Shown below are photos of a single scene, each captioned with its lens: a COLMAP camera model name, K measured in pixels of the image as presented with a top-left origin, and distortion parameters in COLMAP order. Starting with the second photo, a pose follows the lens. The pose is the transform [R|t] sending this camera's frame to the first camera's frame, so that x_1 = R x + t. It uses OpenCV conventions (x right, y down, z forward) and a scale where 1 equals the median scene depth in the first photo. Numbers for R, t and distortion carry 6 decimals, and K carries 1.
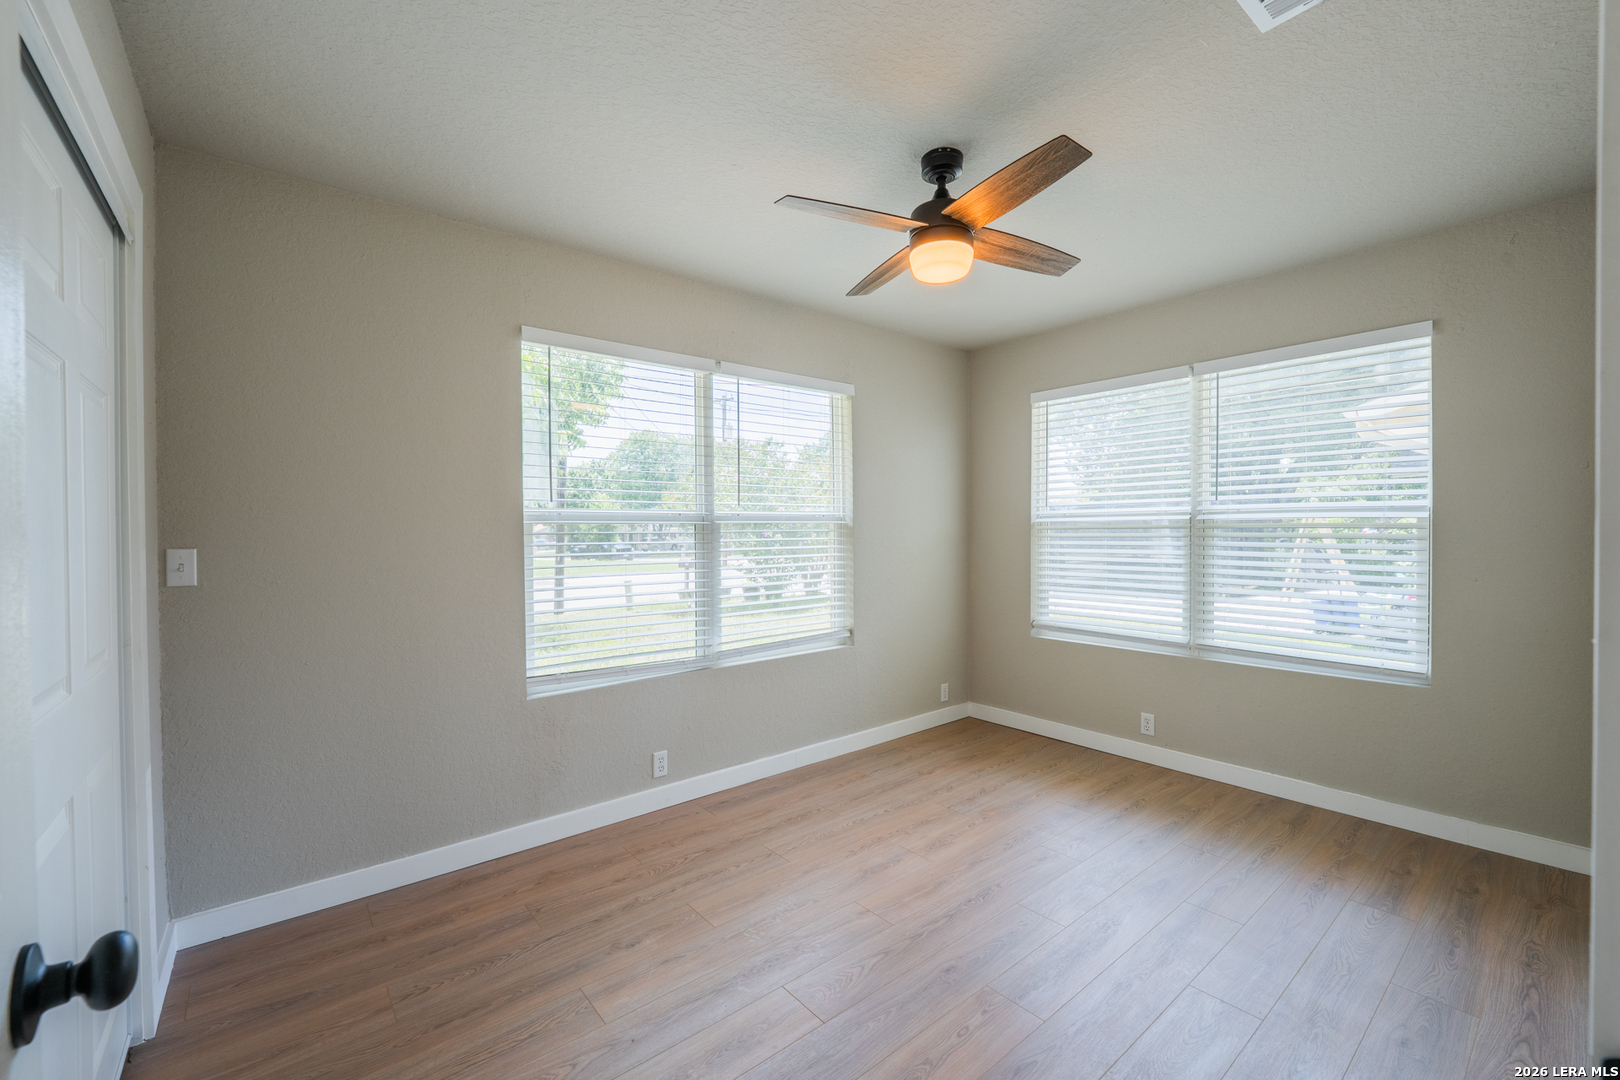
lens RADIAL K [[667.0, 0, 796.2], [0, 667.0, 541.5], [0, 0, 1]] dist [-0.000935, -0.005086]
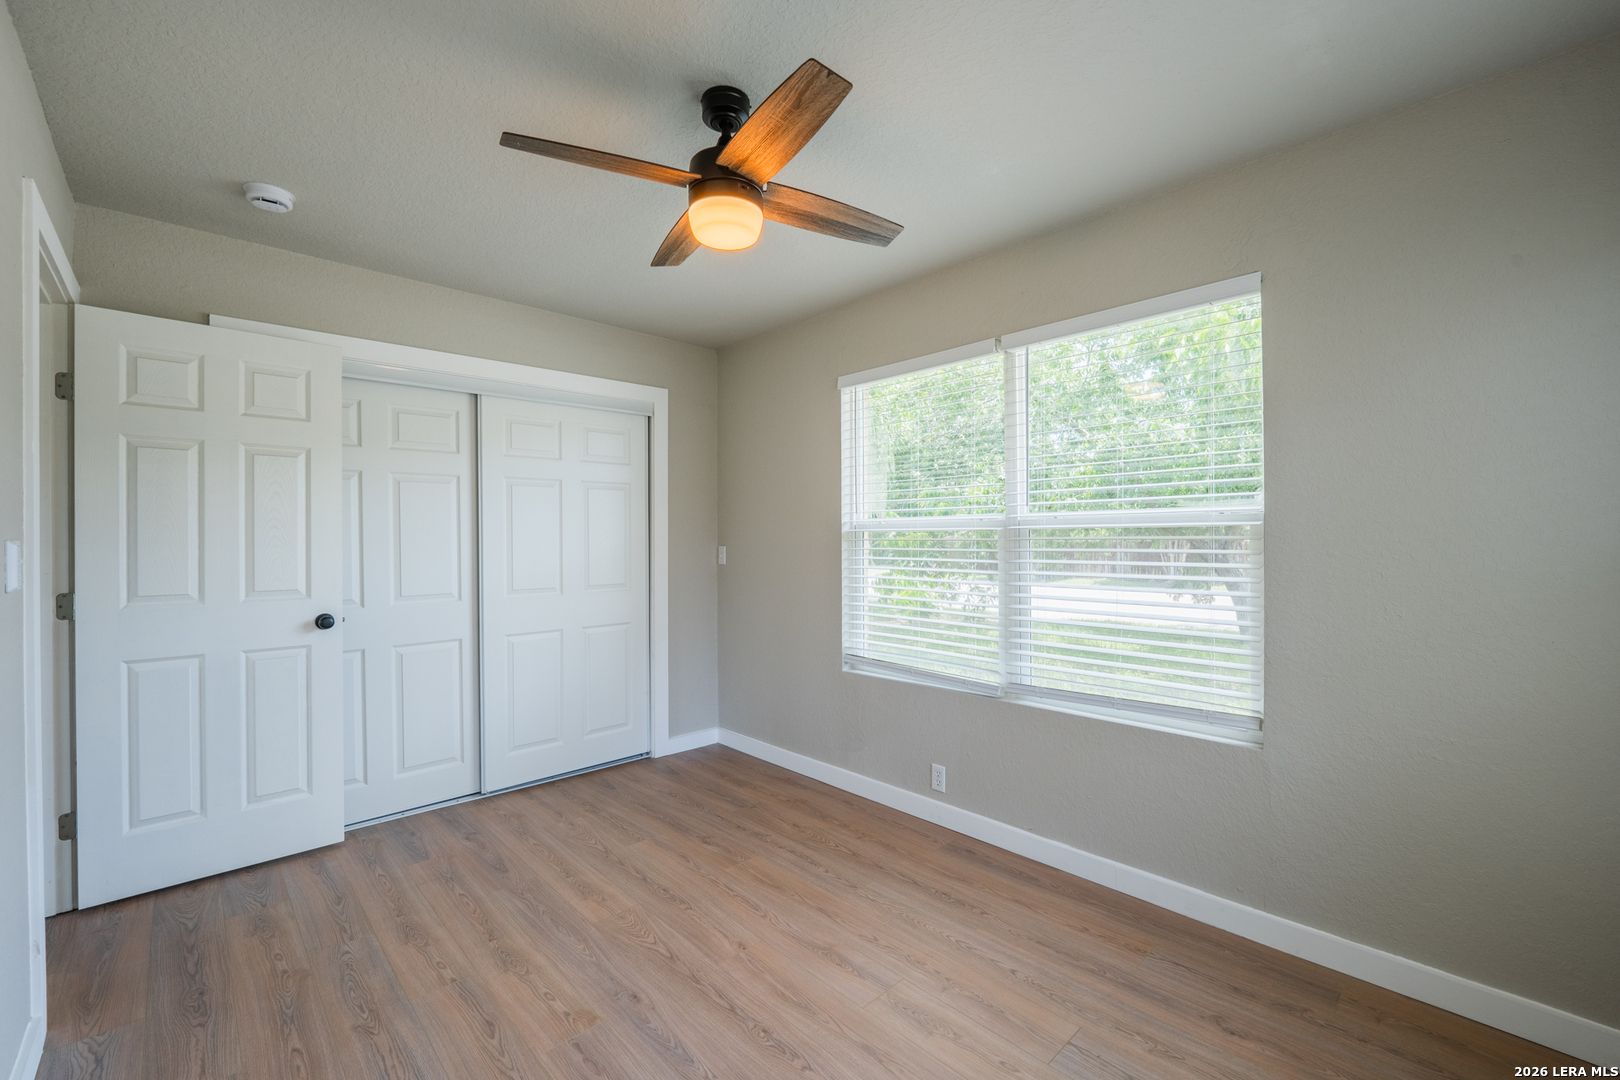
lens RADIAL K [[667.0, 0, 796.2], [0, 667.0, 541.5], [0, 0, 1]] dist [-0.000935, -0.005086]
pose [[0.066958, 0.011639, -0.997688, 0.885487], [-0.012983, 0.999857, 0.010793, -0.022391], [0.997671, 0.012230, 0.067100, 0.856471]]
